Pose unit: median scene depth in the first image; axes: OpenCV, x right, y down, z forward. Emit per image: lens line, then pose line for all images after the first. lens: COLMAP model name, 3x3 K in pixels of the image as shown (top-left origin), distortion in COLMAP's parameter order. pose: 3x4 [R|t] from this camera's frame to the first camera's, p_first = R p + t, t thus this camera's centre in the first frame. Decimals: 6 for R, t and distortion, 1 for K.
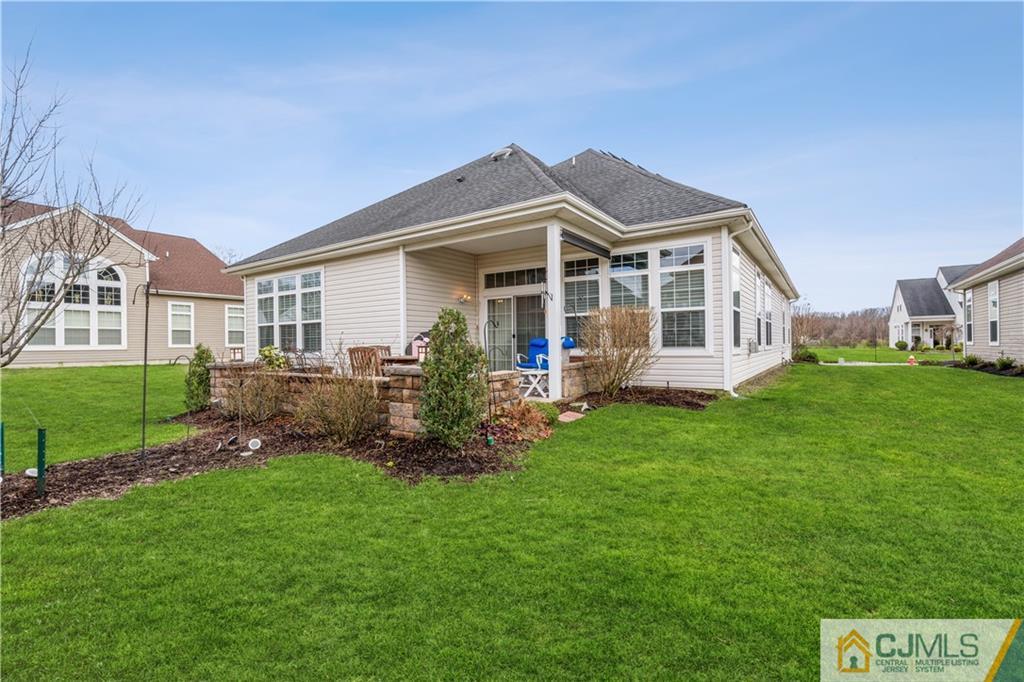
lens RADIAL K [[464.3, 0, 510.9], [0, 464.3, 343.2], [0, 0, 1]] dist [-0.009351, 0.003801]
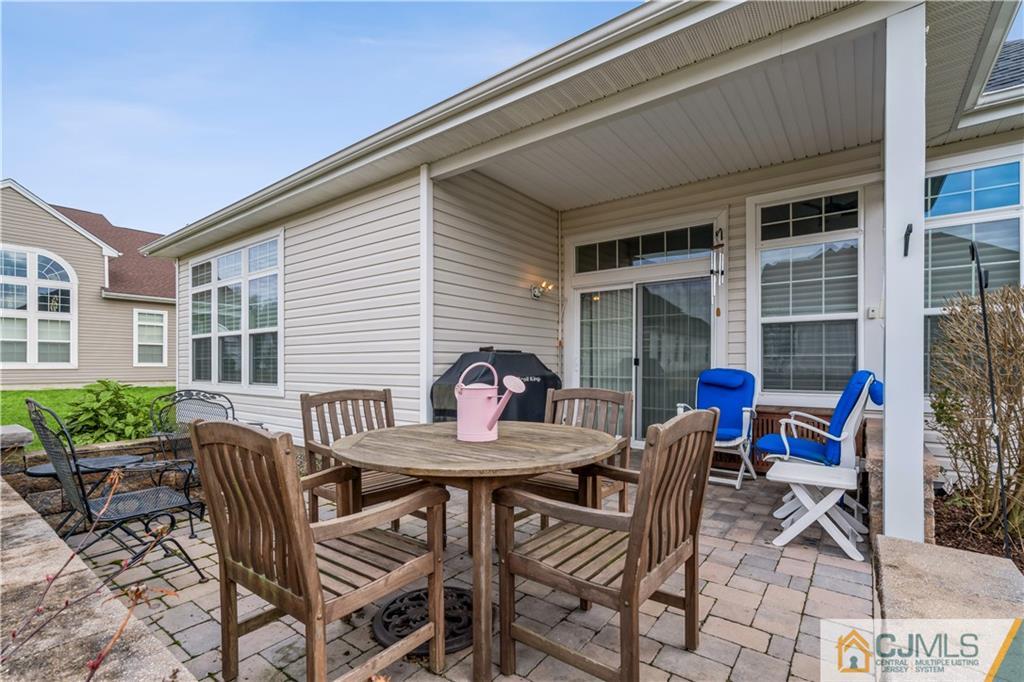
lens RADIAL K [[464.3, 0, 503.1], [0, 464.3, 365.3], [0, 0, 1]] dist [-0.009351, 0.003801]
pose [[0.998041, 0.014276, -0.060919, -0.104977], [-0.013957, 0.999887, 0.005647, -0.011713], [0.060992, -0.004786, 0.998127, 0.450061]]
